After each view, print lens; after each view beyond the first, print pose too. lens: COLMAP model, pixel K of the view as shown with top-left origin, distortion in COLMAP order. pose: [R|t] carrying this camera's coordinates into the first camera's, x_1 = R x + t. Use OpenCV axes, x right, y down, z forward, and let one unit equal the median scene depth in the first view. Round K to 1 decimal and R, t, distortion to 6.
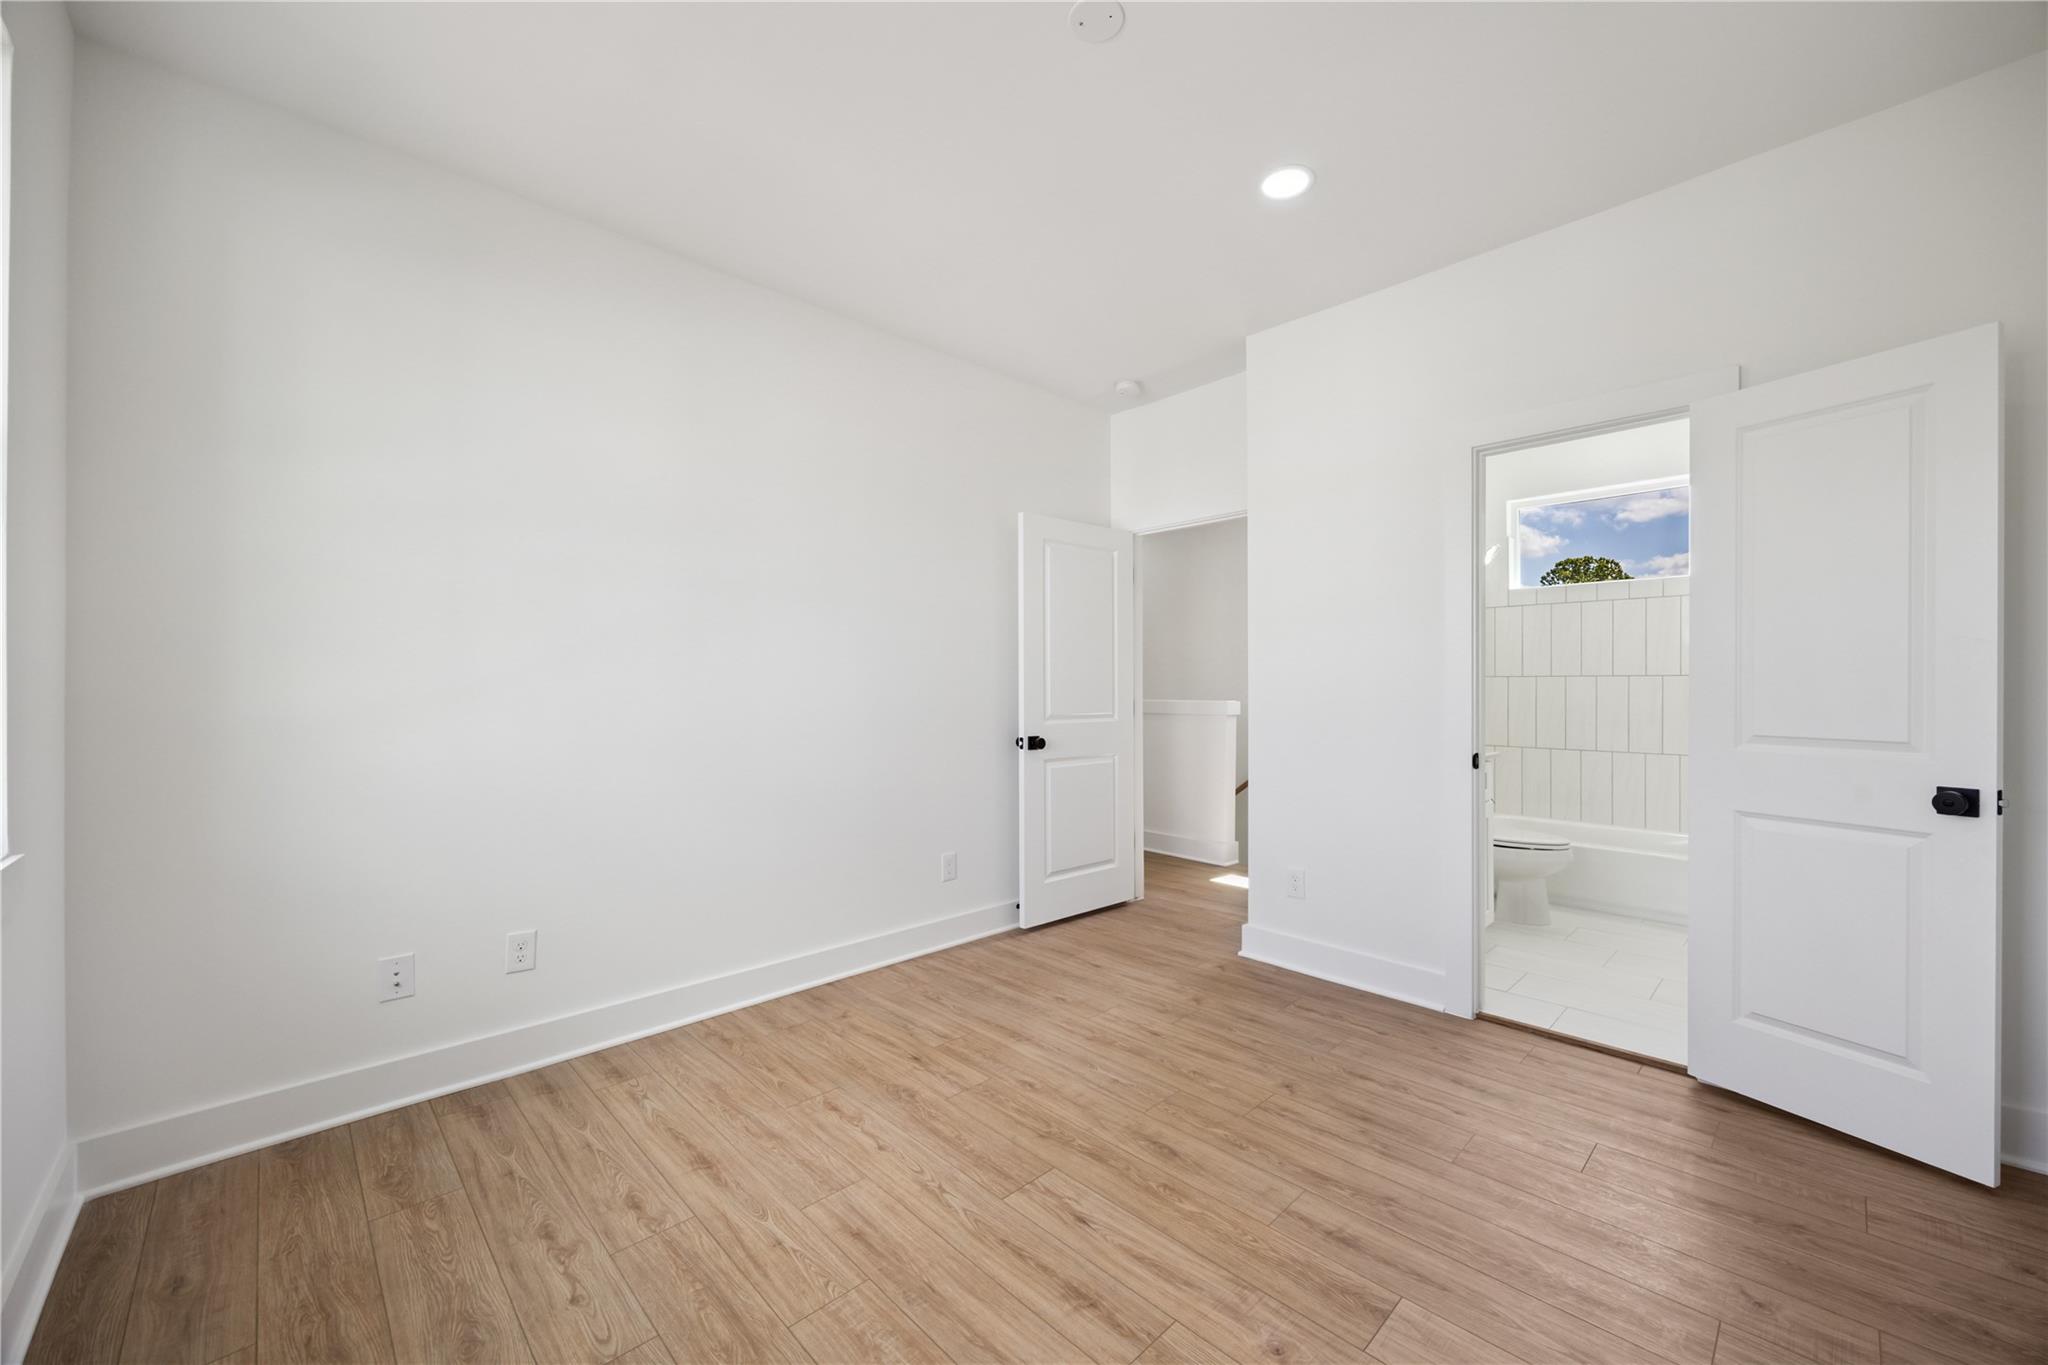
lens RADIAL K [[799.7, 0, 1026.4], [0, 799.7, 675.1], [0, 0, 1]] dist [-0.003654, -0.000144]
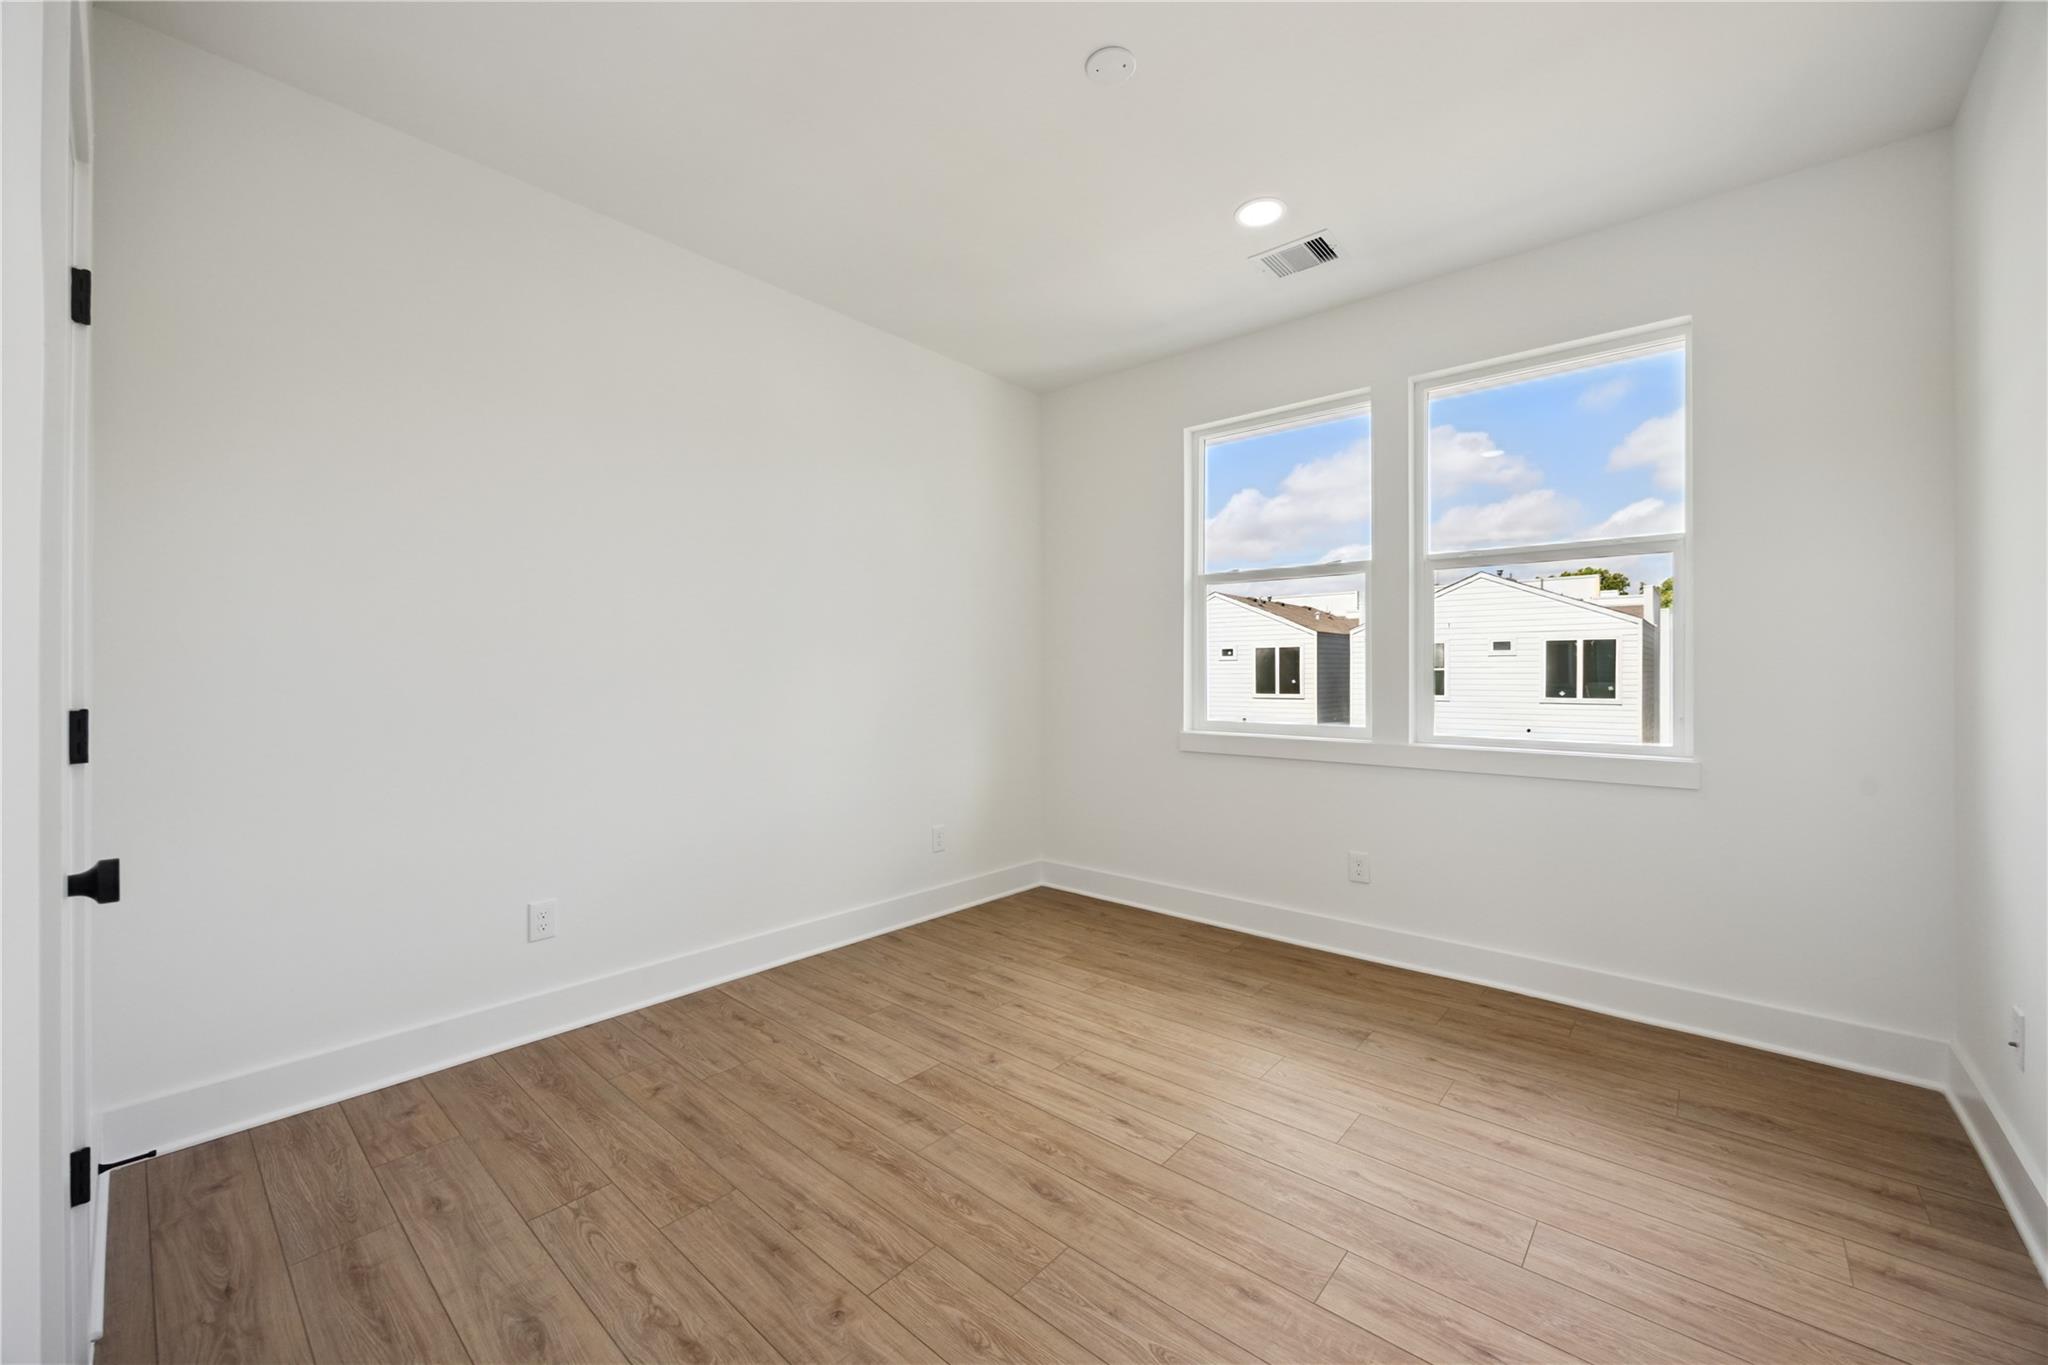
lens RADIAL K [[799.7, 0, 1026.4], [0, 799.7, 675.1], [0, 0, 1]] dist [-0.003654, -0.000144]
pose [[-0.996490, 0.006071, -0.083488, 0.287335], [0.006835, 0.999937, -0.008871, 0.031705], [0.083429, -0.009411, -0.996469, 2.044156]]
